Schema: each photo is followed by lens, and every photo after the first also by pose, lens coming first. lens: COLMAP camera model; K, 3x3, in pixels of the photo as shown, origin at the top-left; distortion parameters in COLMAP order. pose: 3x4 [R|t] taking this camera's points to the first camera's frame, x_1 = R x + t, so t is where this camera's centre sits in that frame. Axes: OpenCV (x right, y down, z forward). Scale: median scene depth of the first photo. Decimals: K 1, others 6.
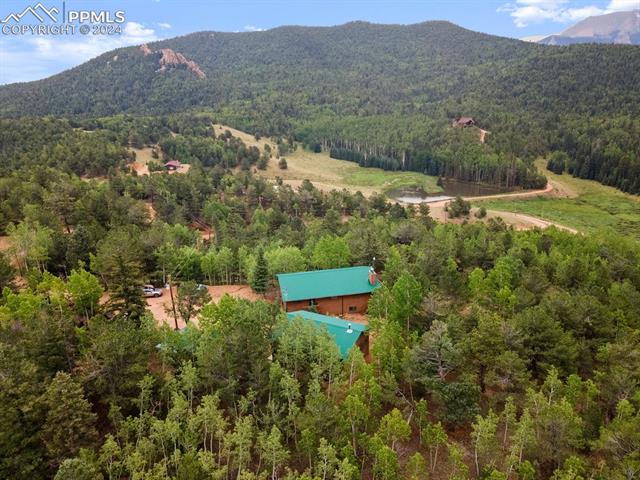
lens RADIAL K [[455.9, 0, 322.0], [0, 455.9, 236.8], [0, 0, 1]] dist [0.030572, 0.003981]
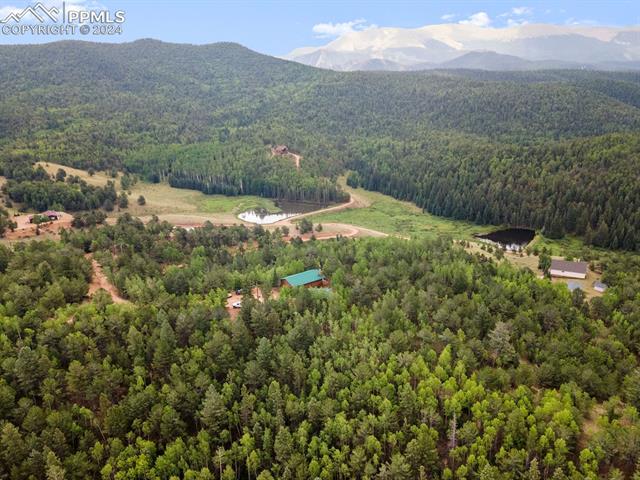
lens RADIAL K [[455.9, 0, 322.0], [0, 455.9, 236.8], [0, 0, 1]] dist [0.030572, 0.003981]
pose [[0.909590, -0.130241, 0.394566, -0.109486], [0.136671, 0.990545, 0.011899, -0.018039], [-0.392386, 0.043102, 0.918790, -0.172738]]
